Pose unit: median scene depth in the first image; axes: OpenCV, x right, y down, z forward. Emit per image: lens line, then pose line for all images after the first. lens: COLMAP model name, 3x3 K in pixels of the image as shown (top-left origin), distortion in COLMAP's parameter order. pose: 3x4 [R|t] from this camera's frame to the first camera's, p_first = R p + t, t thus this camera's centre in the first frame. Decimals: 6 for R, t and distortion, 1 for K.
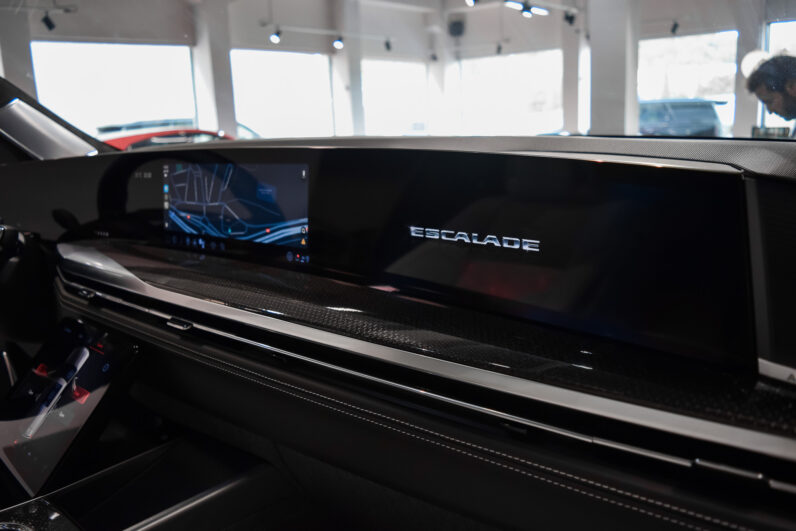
lens RADIAL K [[623.4, 0, 394.8], [0, 623.4, 264.4], [0, 0, 1]] dist [-0.102881, 0.032811]
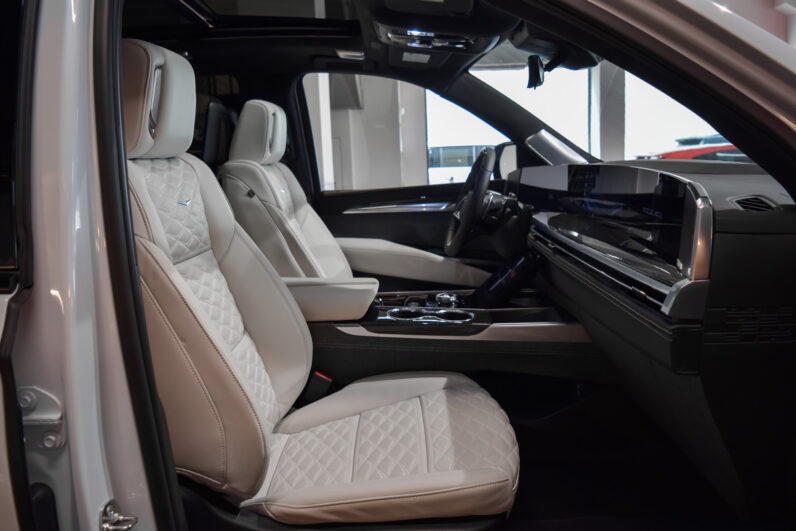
lens RADIAL K [[623.4, 0, 394.8], [0, 623.4, 264.4], [0, 0, 1]] dist [-0.102881, 0.032811]
pose [[0.628707, 0.154077, -0.762226, 0.738329], [-0.166594, 0.984105, 0.061516, 0.095197], [0.759588, 0.088306, 0.644382, -0.615182]]
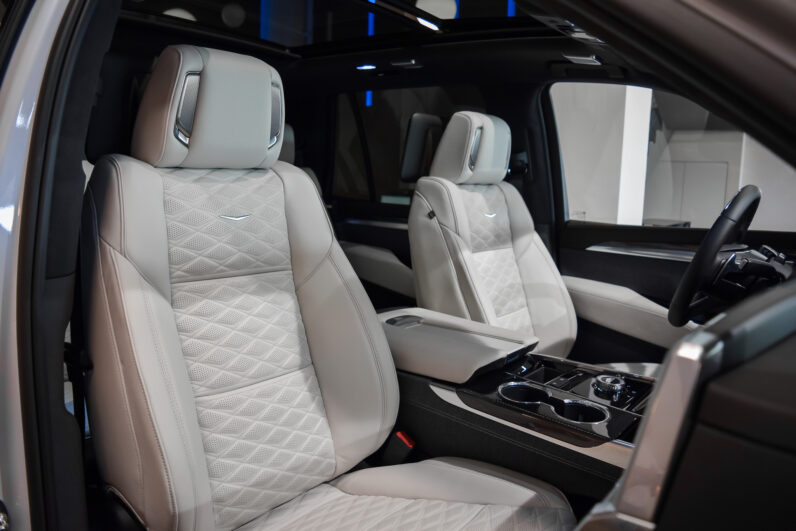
lens RADIAL K [[623.4, 0, 394.8], [0, 623.4, 264.4], [0, 0, 1]] dist [-0.102881, 0.032811]
pose [[0.042986, 0.191590, -0.980533, 0.682472], [-0.255839, 0.950827, 0.174570, -0.085788], [0.965763, 0.243355, 0.089888, 0.091874]]
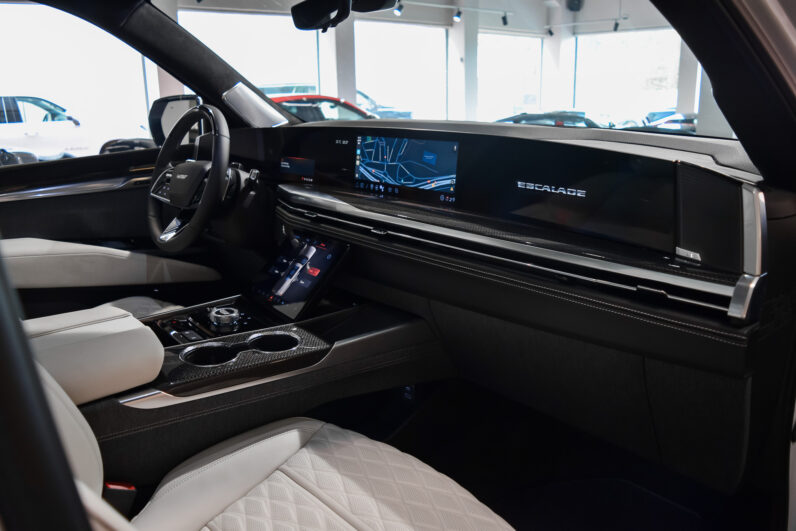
lens RADIAL K [[623.4, 0, 394.8], [0, 623.4, 264.4], [0, 0, 1]] dist [-0.102881, 0.032811]
pose [[0.984816, 0.074467, -0.156816, -0.018317], [-0.066663, 0.996288, 0.054456, 0.070914], [0.160290, -0.043175, 0.986125, -0.566055]]
